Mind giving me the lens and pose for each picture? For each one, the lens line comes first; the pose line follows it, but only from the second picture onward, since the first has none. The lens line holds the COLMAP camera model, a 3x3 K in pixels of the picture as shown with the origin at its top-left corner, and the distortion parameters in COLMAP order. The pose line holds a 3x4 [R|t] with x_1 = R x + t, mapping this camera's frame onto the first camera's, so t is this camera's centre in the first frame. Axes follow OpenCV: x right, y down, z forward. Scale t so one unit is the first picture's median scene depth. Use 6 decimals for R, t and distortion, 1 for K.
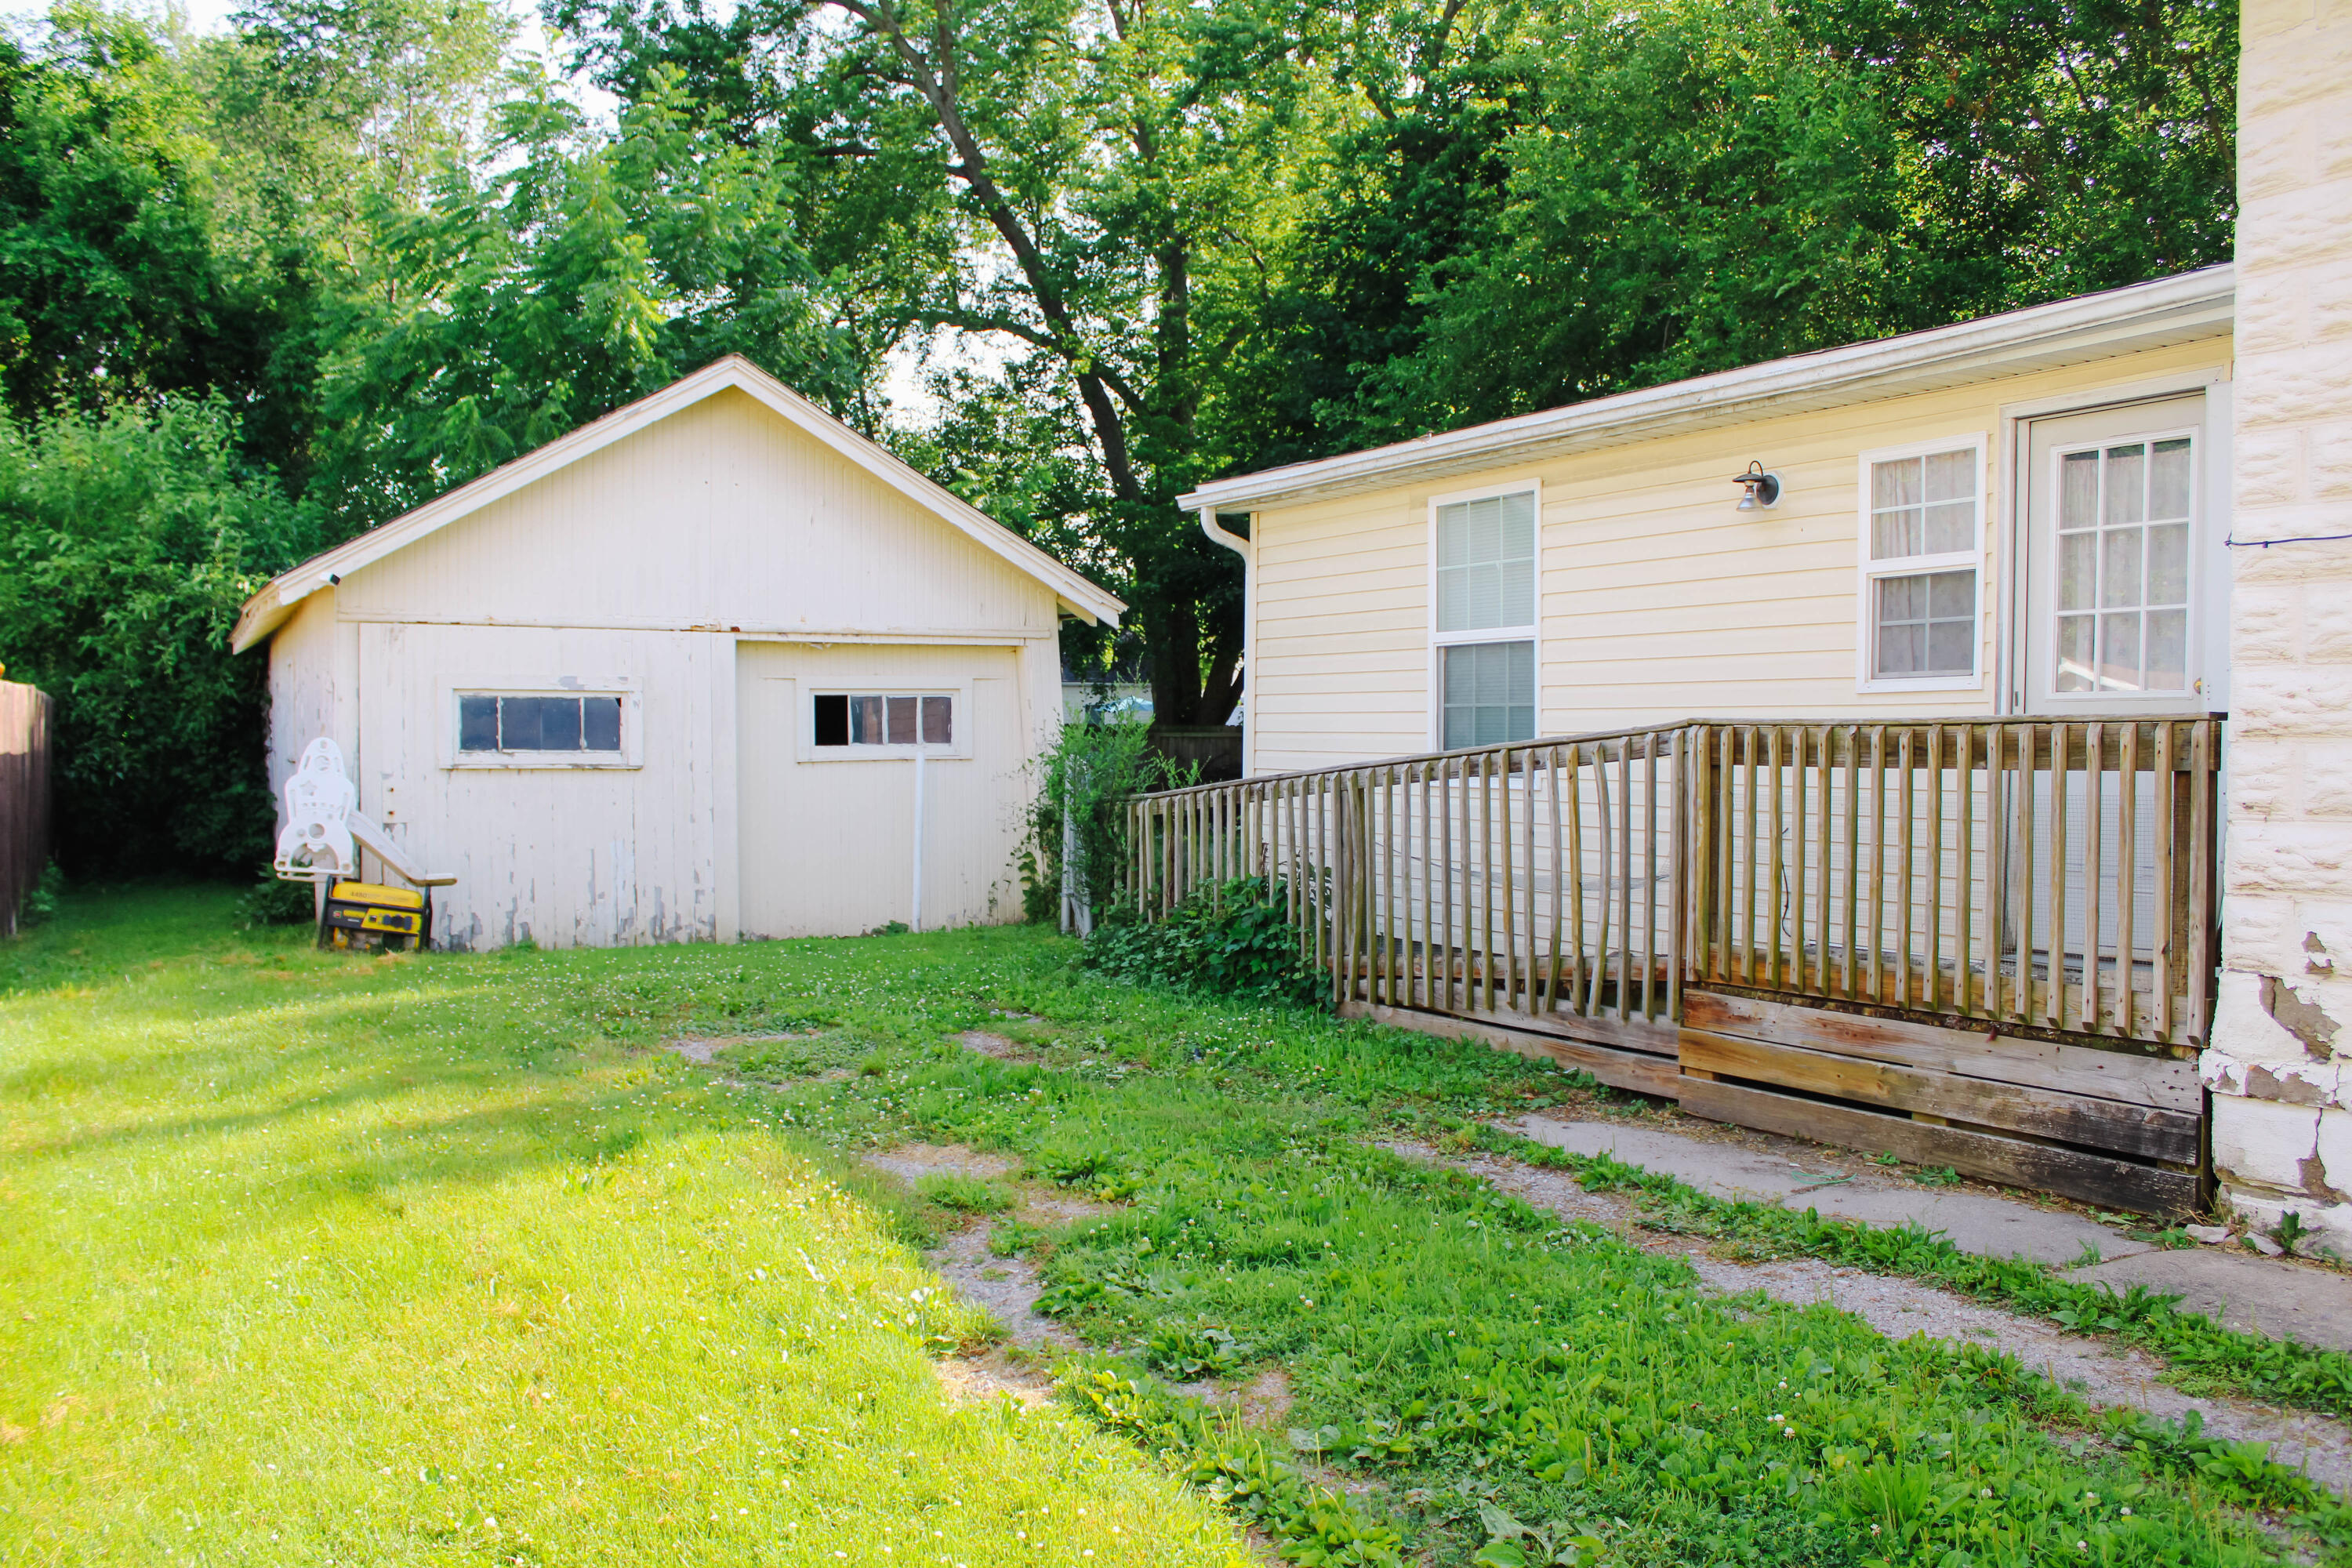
lens RADIAL K [[1906.2, 0, 1176.0], [0, 1906.2, 784.0], [0, 0, 1]] dist [0.000166, 0.000105]
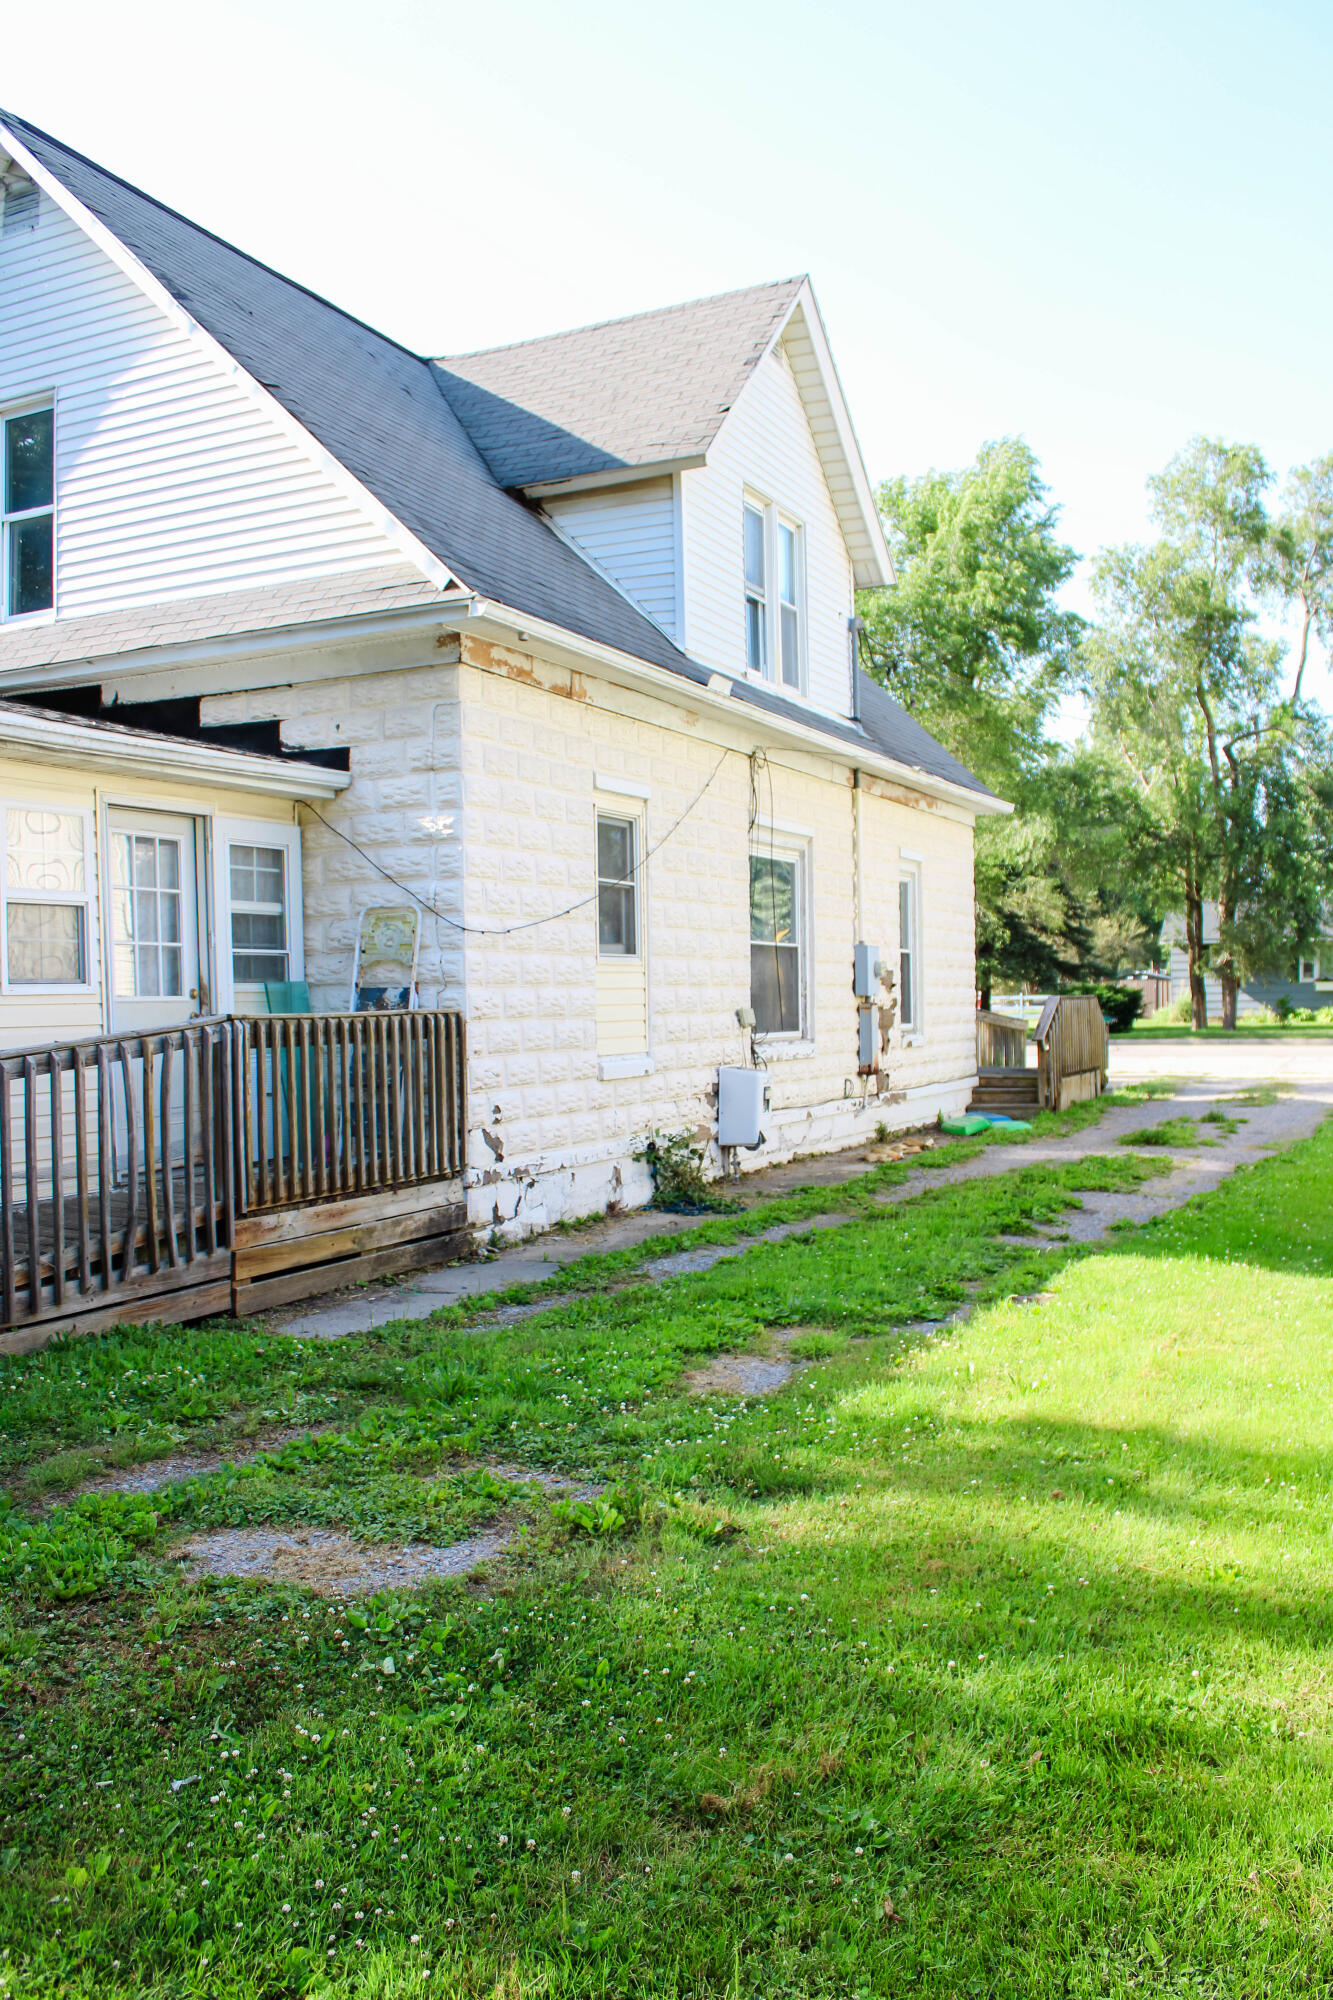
lens RADIAL K [[1620.9, 0, 666.5], [0, 1620.9, 1000.0], [0, 0, 1]] dist [0.000166, 0.000105]
pose [[-0.518453, 0.008218, 0.855067, -1.107238], [0.040609, 0.999062, 0.015020, -0.064864], [-0.854141, 0.042510, -0.518301, 1.739952]]
